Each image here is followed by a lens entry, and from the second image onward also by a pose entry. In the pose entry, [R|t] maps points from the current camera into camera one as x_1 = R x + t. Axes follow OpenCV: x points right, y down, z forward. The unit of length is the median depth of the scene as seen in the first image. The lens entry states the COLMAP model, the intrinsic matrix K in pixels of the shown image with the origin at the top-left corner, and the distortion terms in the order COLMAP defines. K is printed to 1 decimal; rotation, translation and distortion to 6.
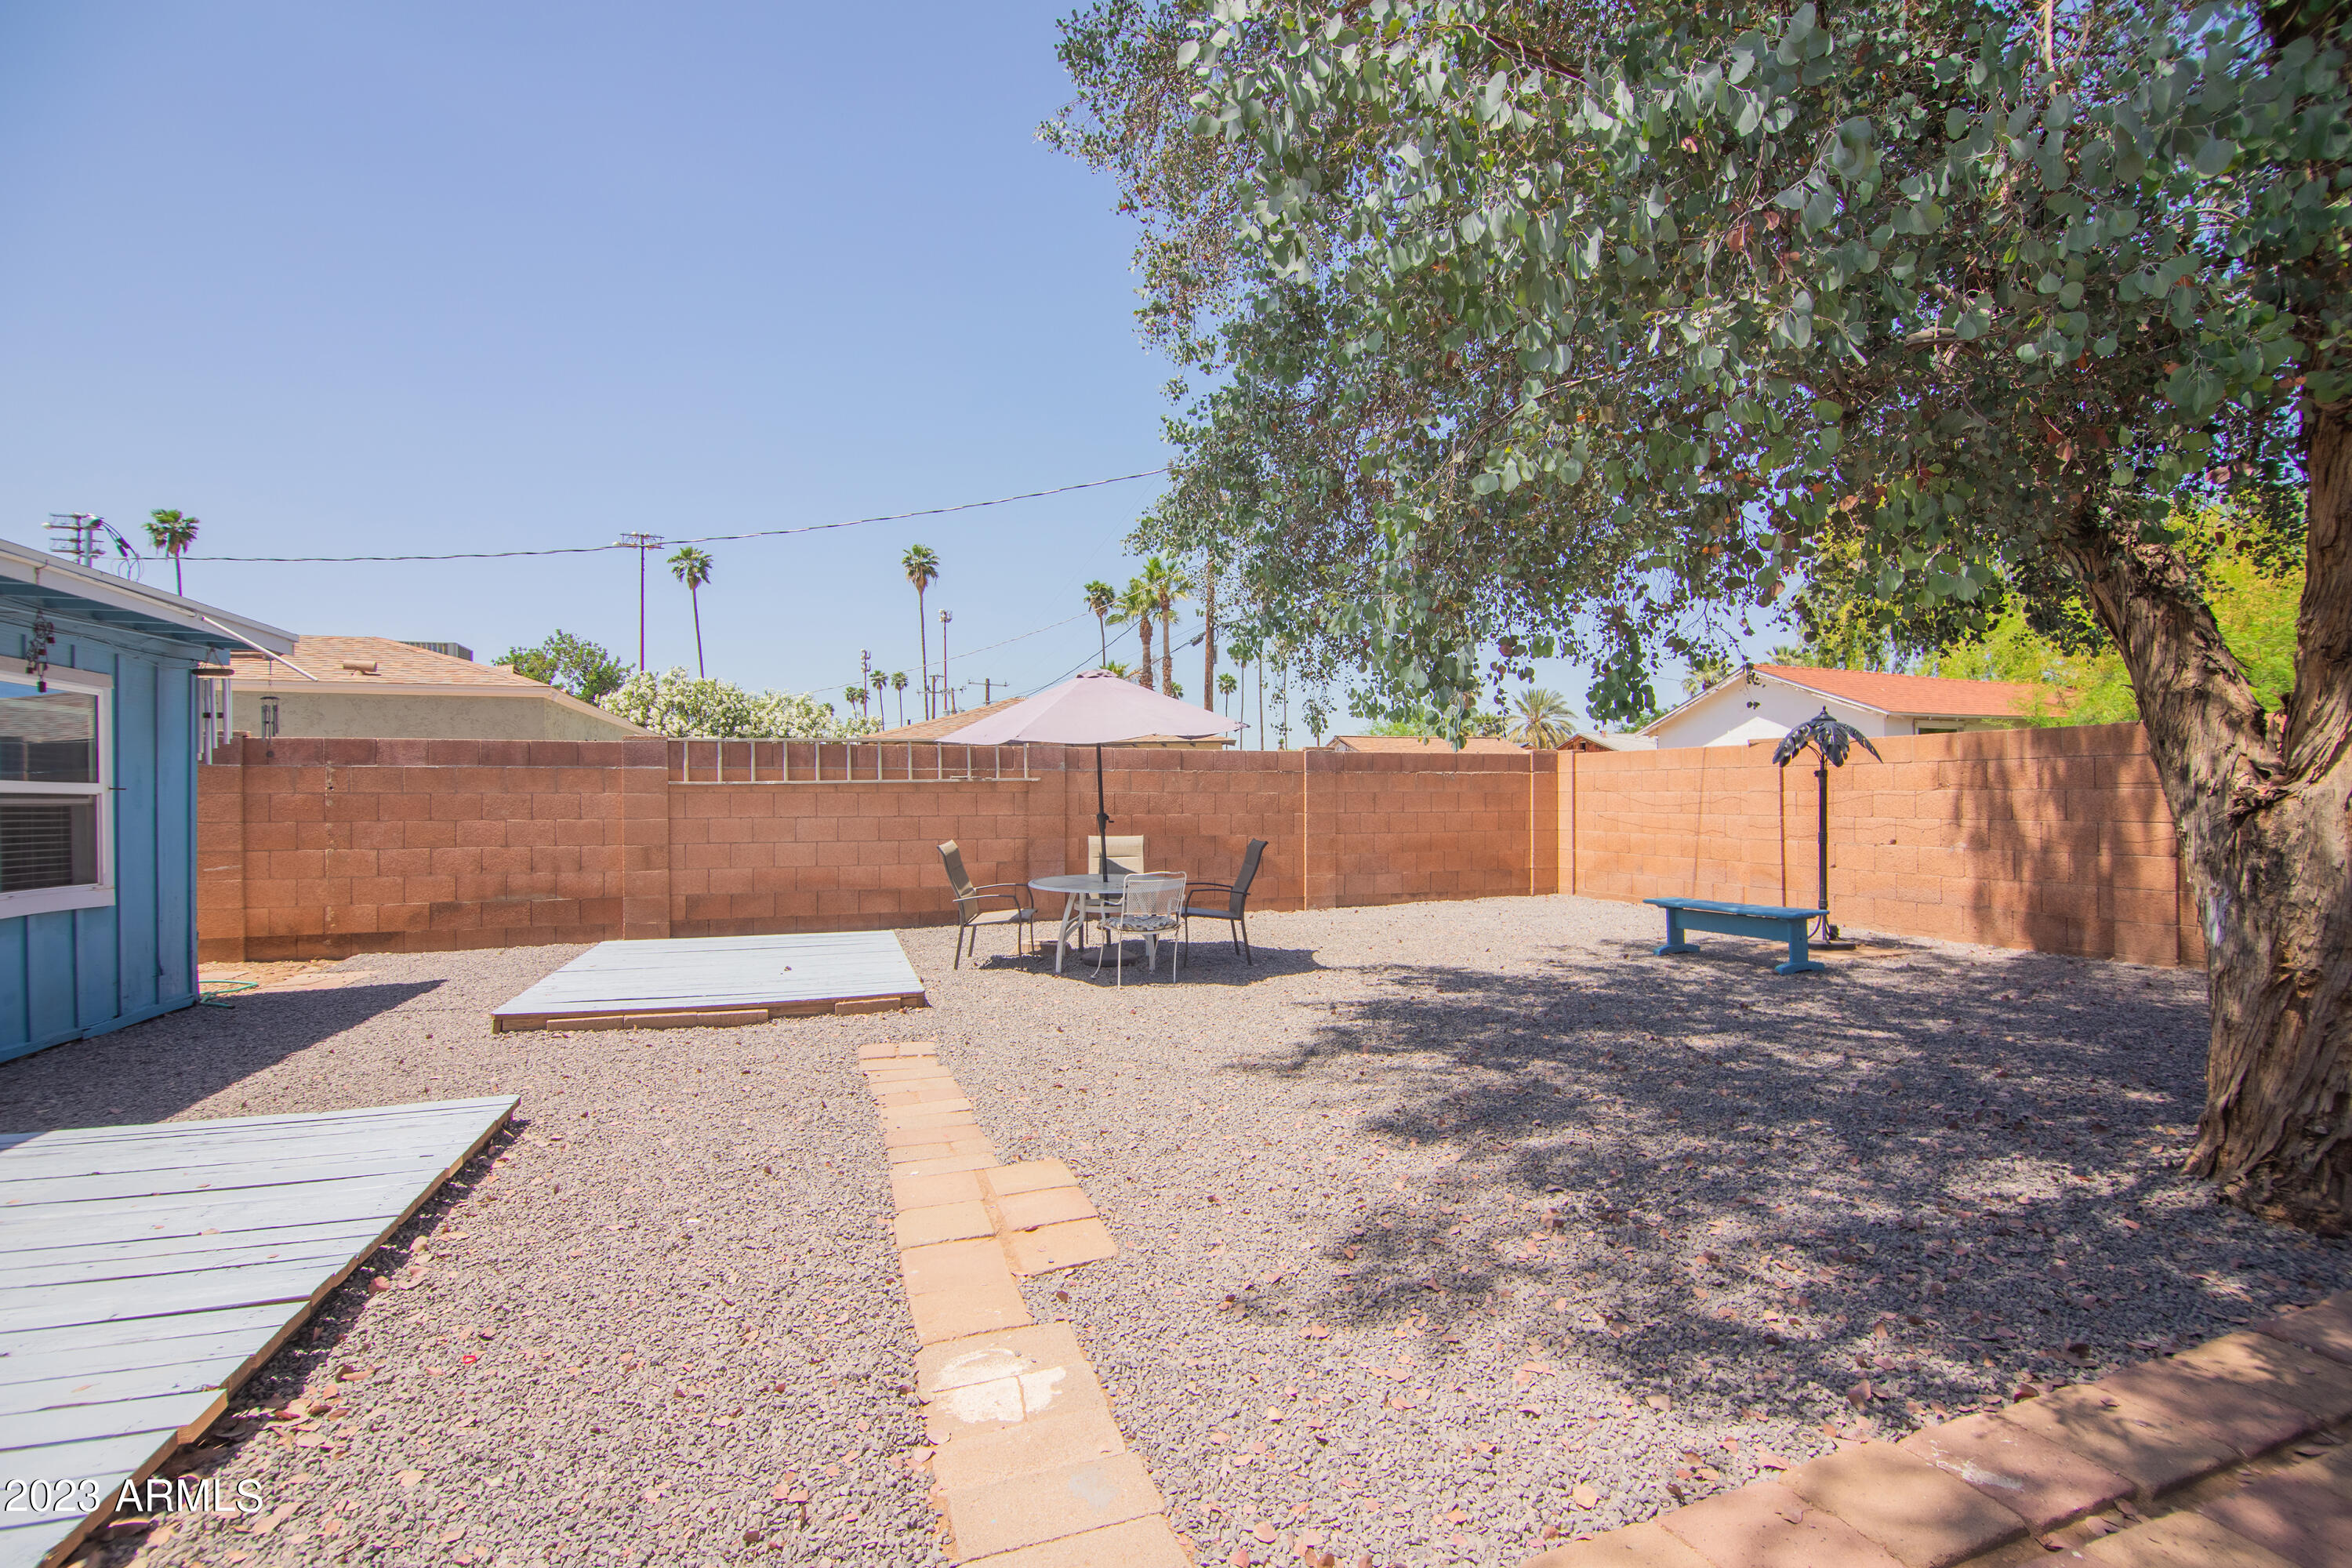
lens RADIAL K [[1061.3, 0, 1184.5], [0, 1061.3, 796.4], [0, 0, 1]] dist [0.004019, -0.008609]
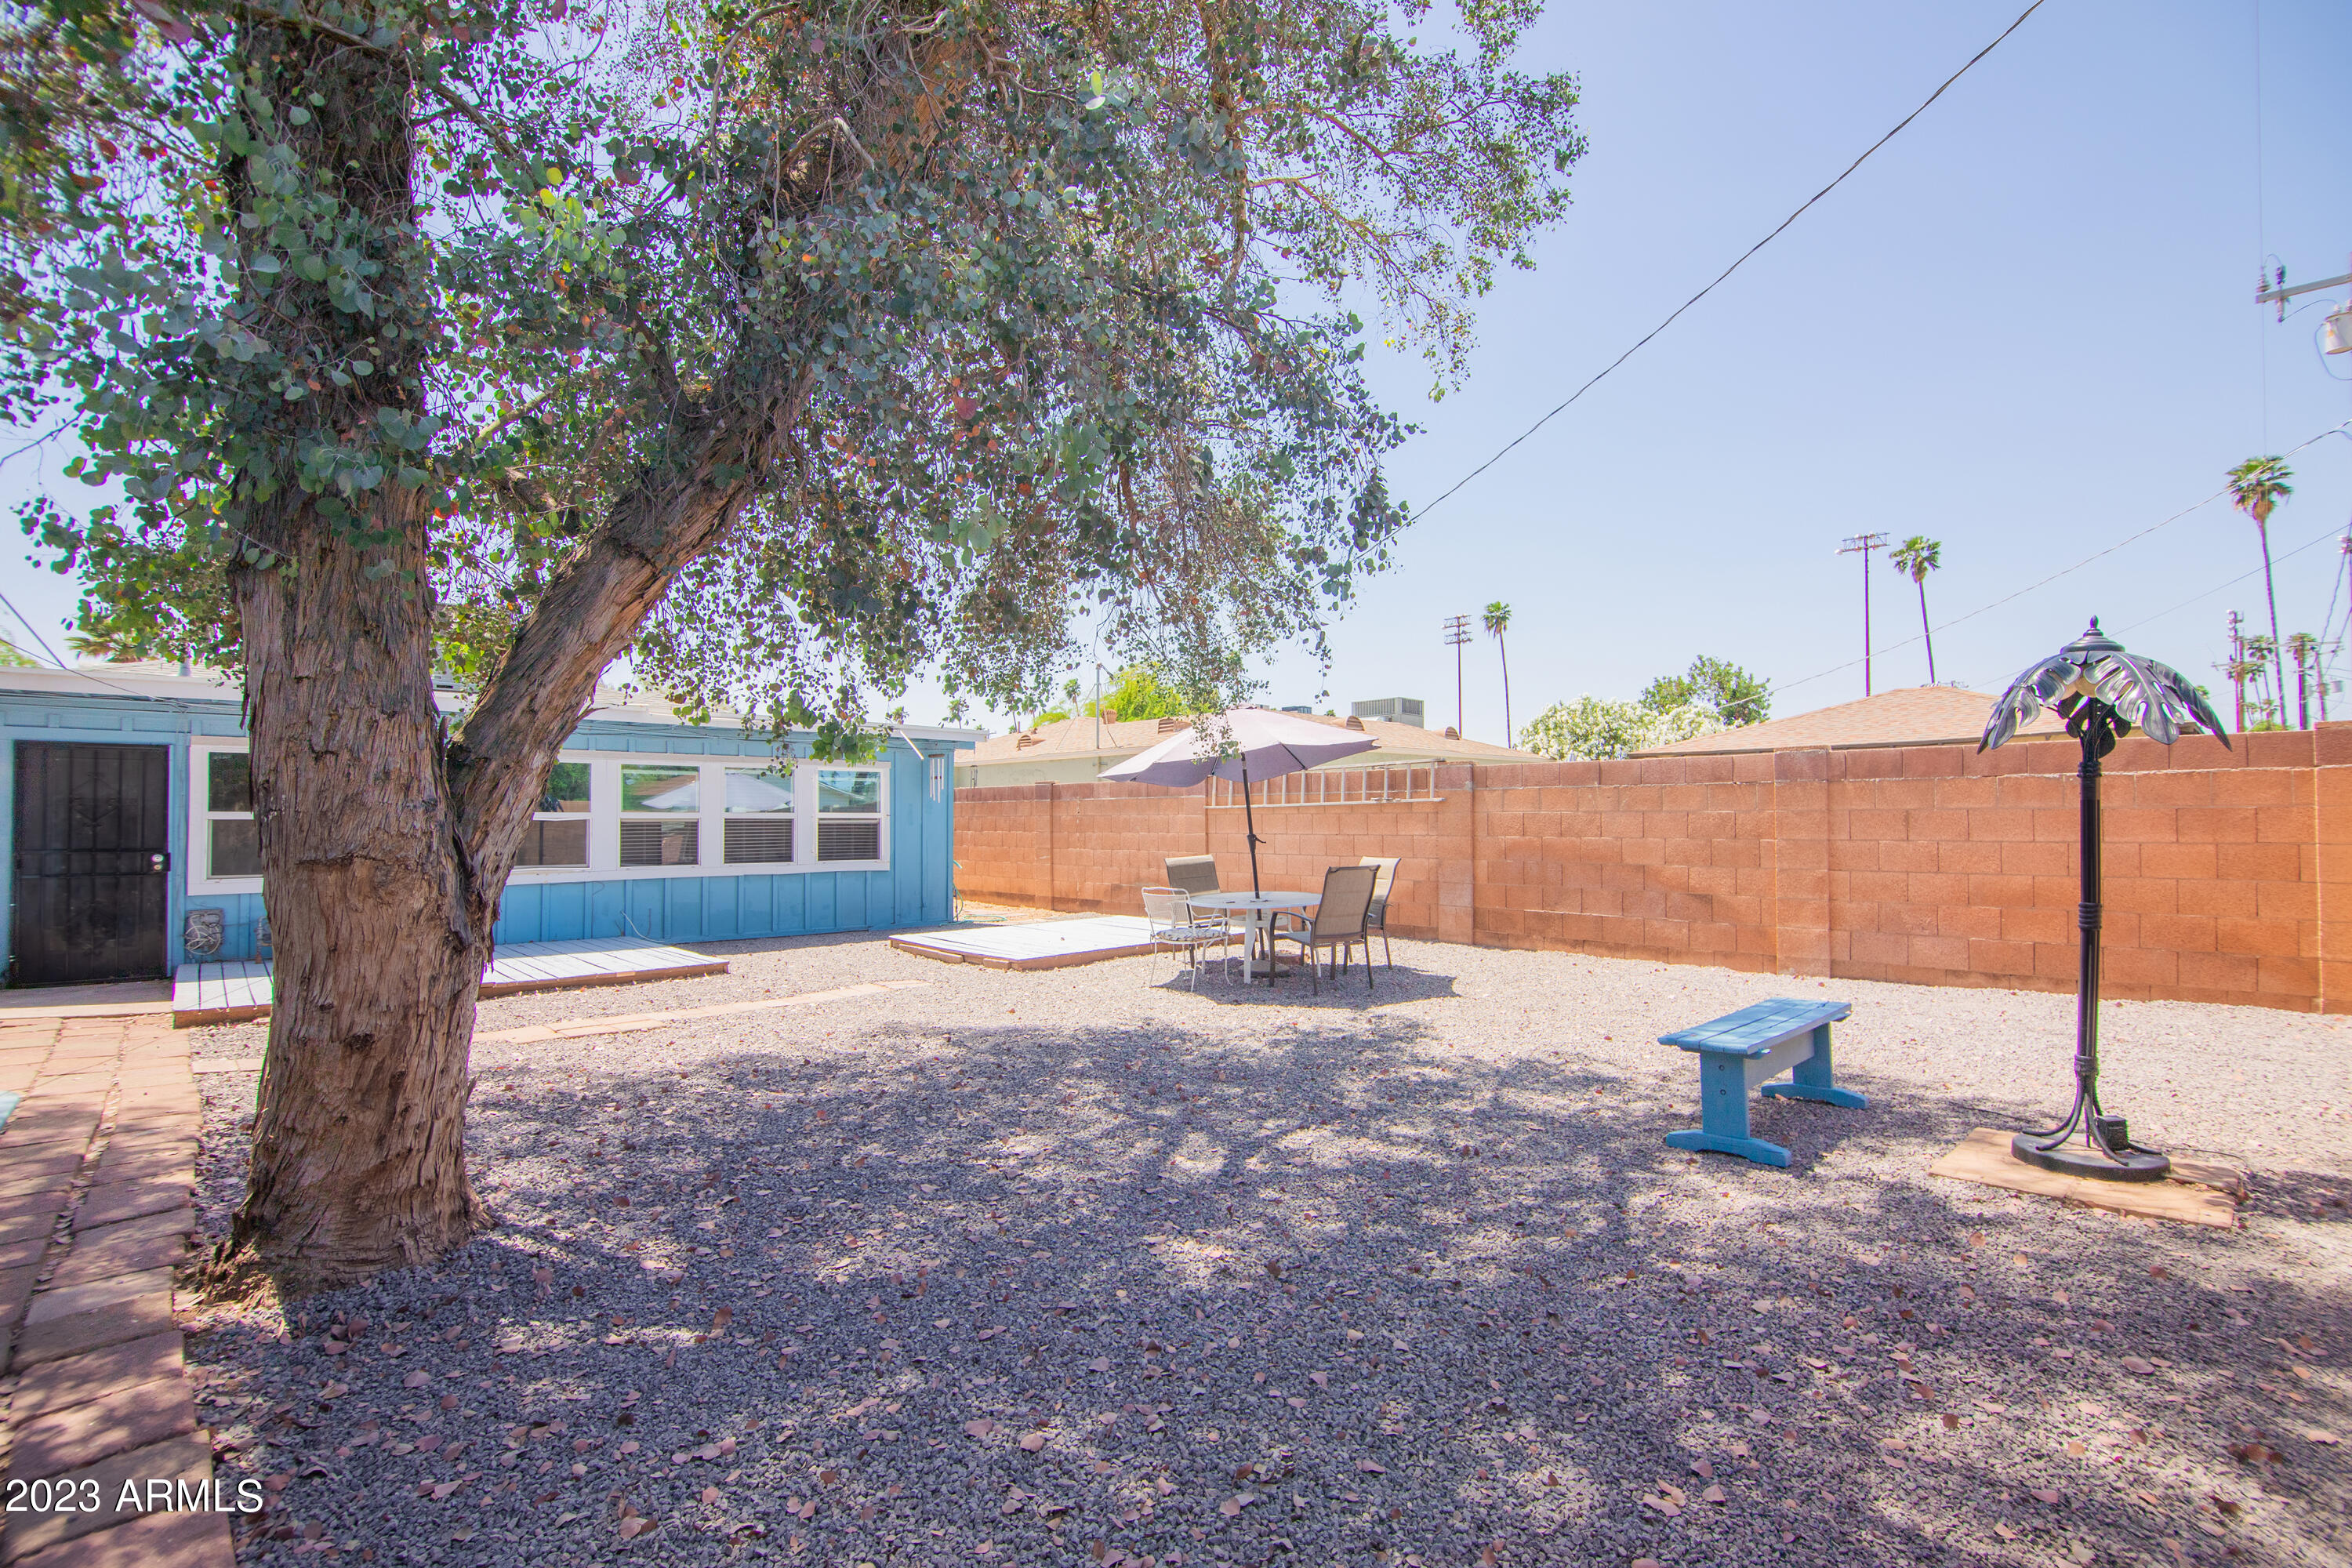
lens RADIAL K [[1061.3, 0, 1184.5], [0, 1061.3, 796.4], [0, 0, 1]] dist [0.004019, -0.008609]
pose [[0.416541, -0.017146, -0.908955, 0.795860], [0.005444, 0.999851, -0.016366, -0.004810], [0.909101, 0.001868, 0.416573, 0.444320]]
